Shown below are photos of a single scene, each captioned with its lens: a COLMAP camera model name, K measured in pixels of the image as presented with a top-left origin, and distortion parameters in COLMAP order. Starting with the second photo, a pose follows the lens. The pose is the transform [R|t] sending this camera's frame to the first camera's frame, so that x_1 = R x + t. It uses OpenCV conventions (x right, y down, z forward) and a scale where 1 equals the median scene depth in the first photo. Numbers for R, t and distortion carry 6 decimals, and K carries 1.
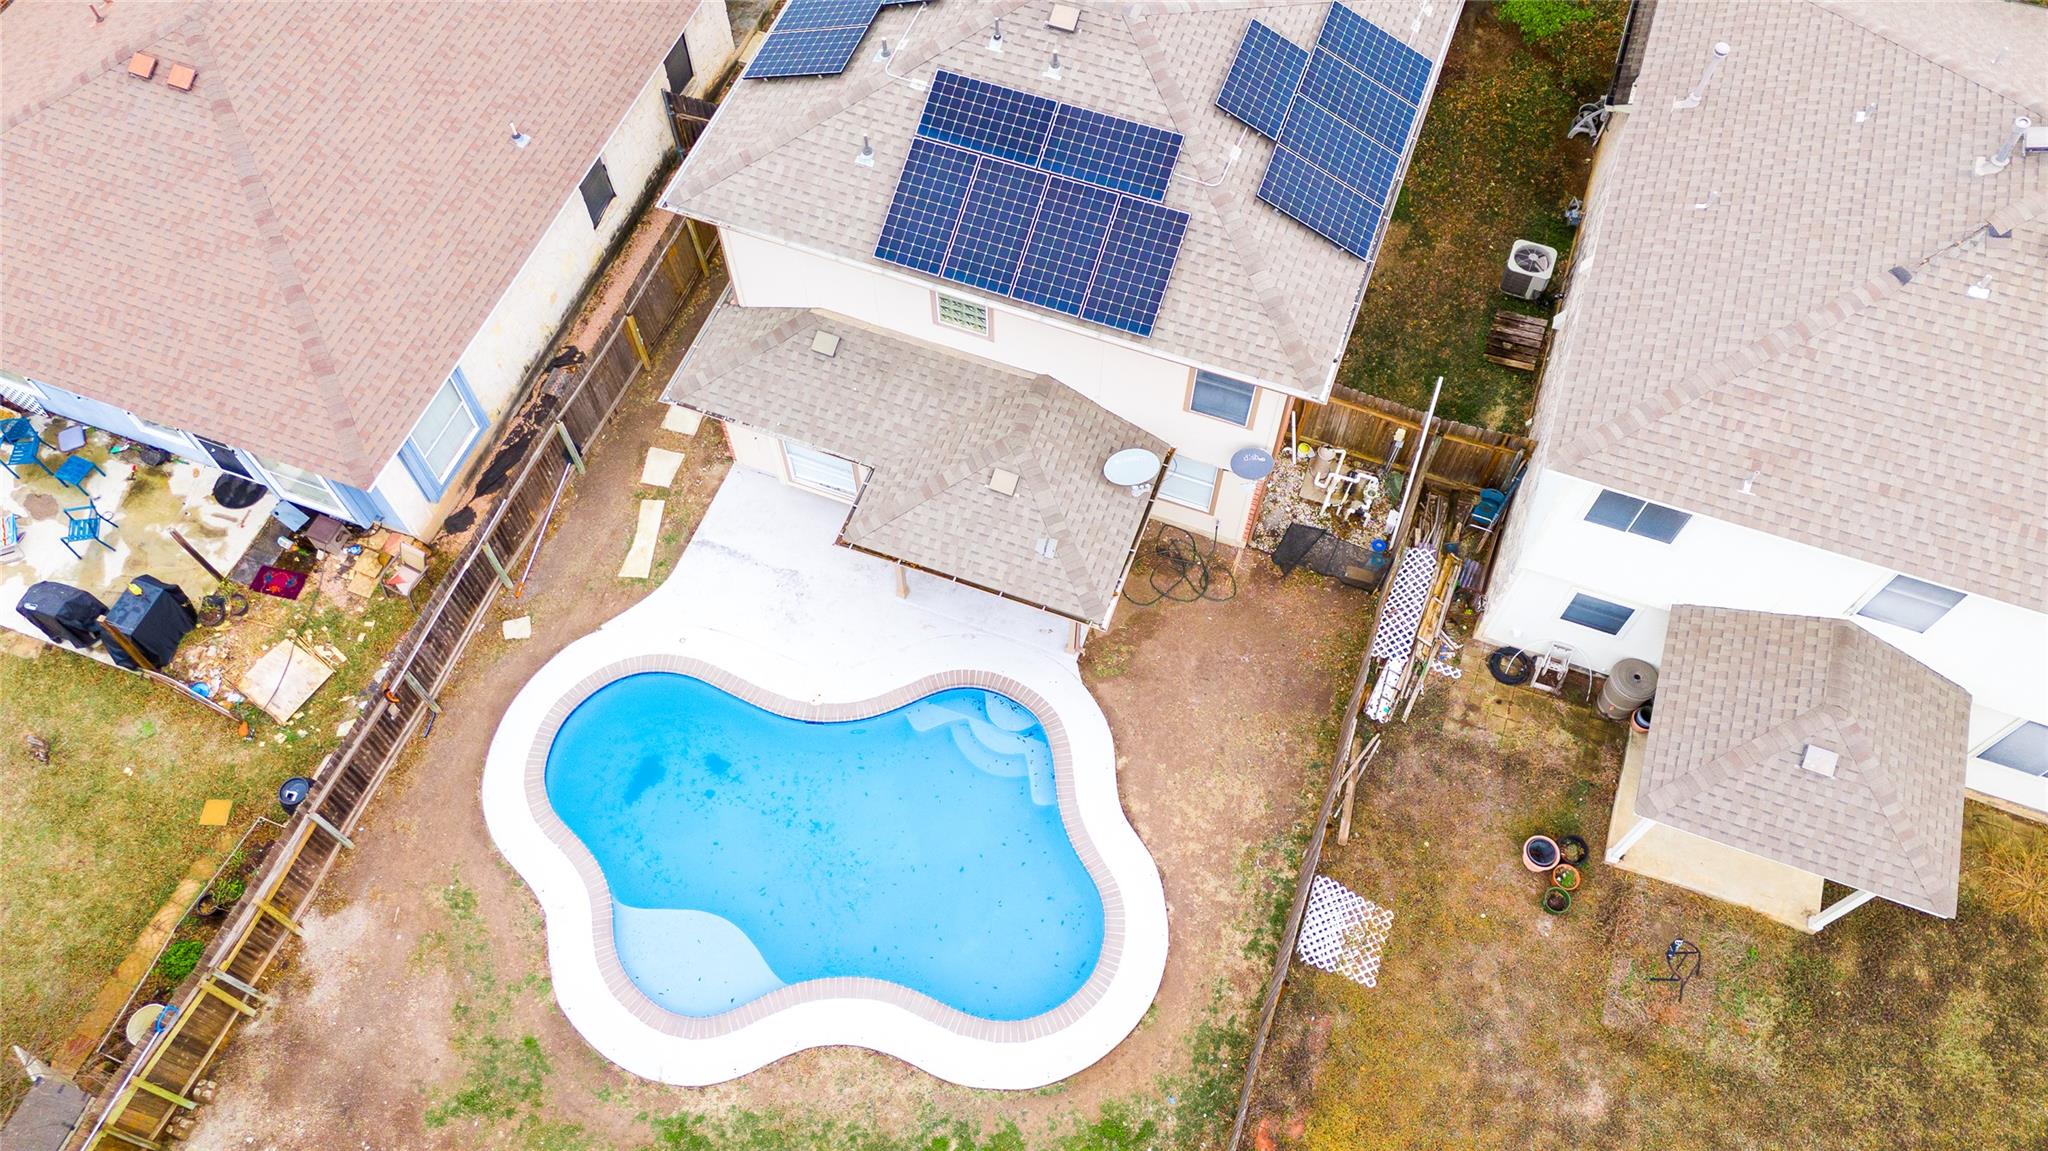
lens RADIAL K [[1484.7, 0, 1029.4], [0, 1484.7, 580.3], [0, 0, 1]] dist [0.064086, -0.073241]
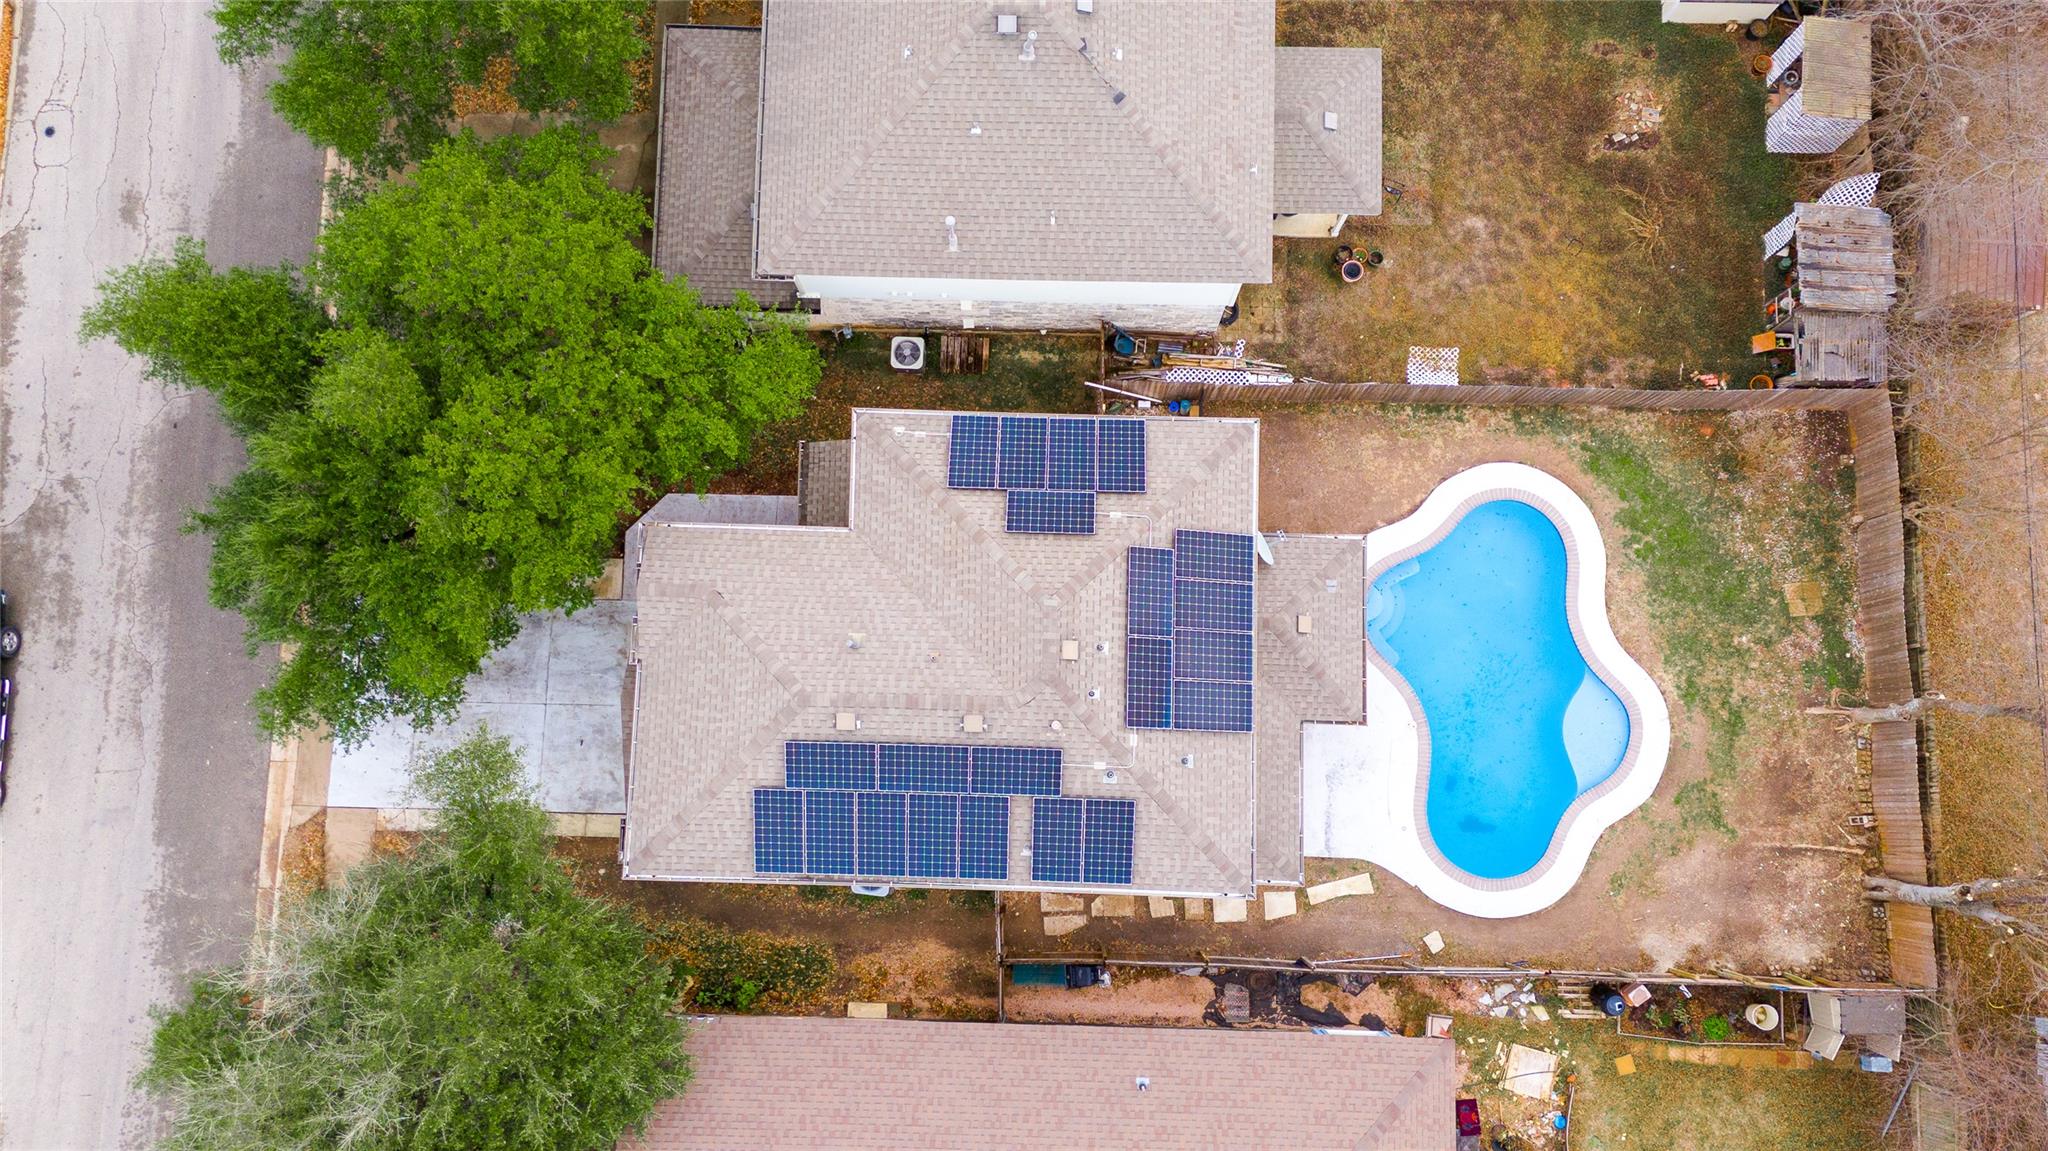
lens RADIAL K [[1484.7, 0, 1029.4], [0, 1484.7, 580.3], [0, 0, 1]] dist [0.064086, -0.073241]
pose [[-0.319725, -0.939935, 0.119575, -0.065347], [0.842382, -0.224203, 0.490026, -1.012610], [-0.433784, 0.257402, 0.863467, -0.190104]]
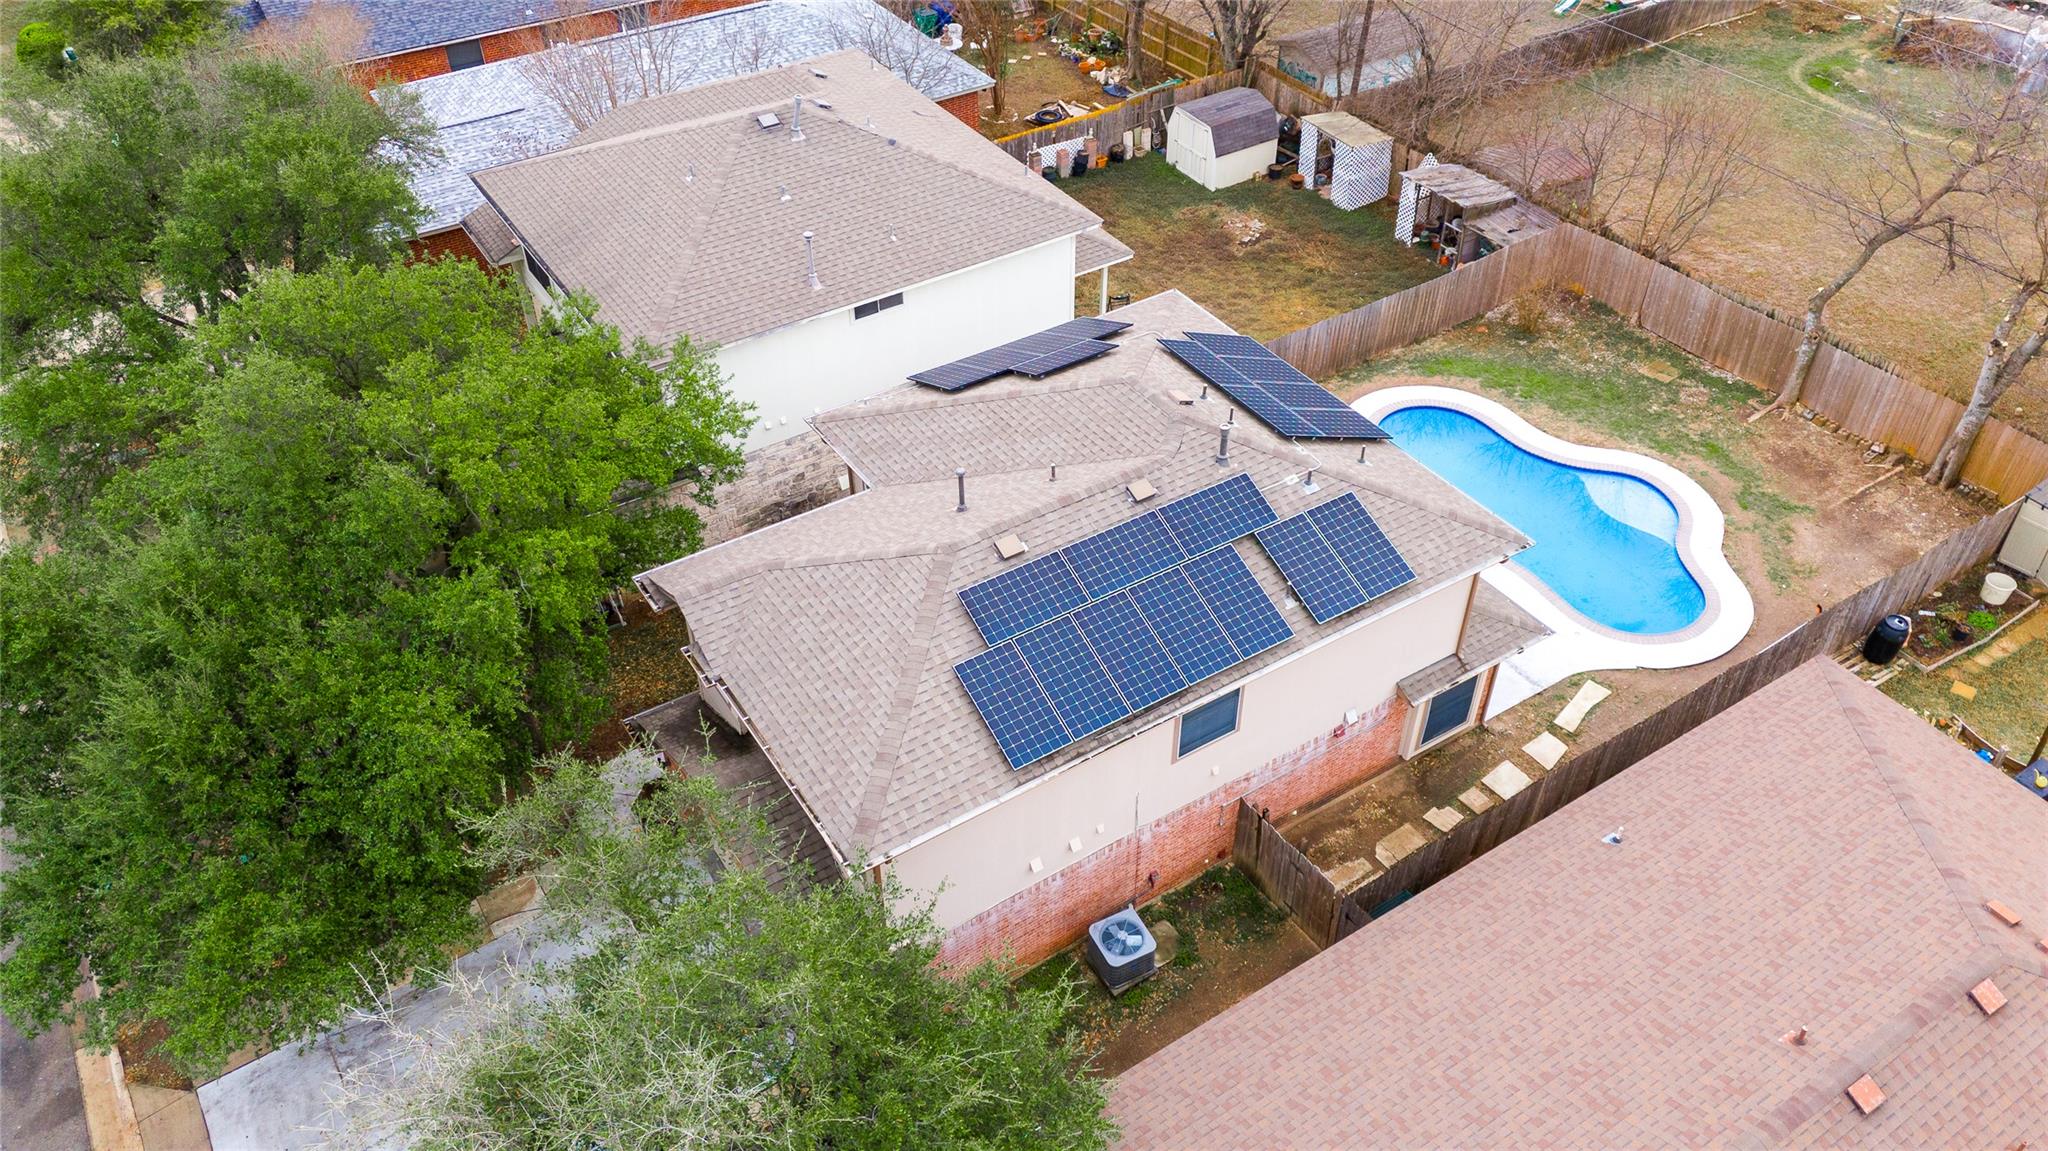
lens RADIAL K [[1484.7, 0, 1029.4], [0, 1484.7, 580.3], [0, 0, 1]] dist [0.064086, -0.073241]
pose [[-0.798592, -0.392109, 0.456619, -0.459061], [0.530897, -0.101502, 0.841336, -1.381762], [-0.283548, 0.914302, 0.289228, 0.776836]]
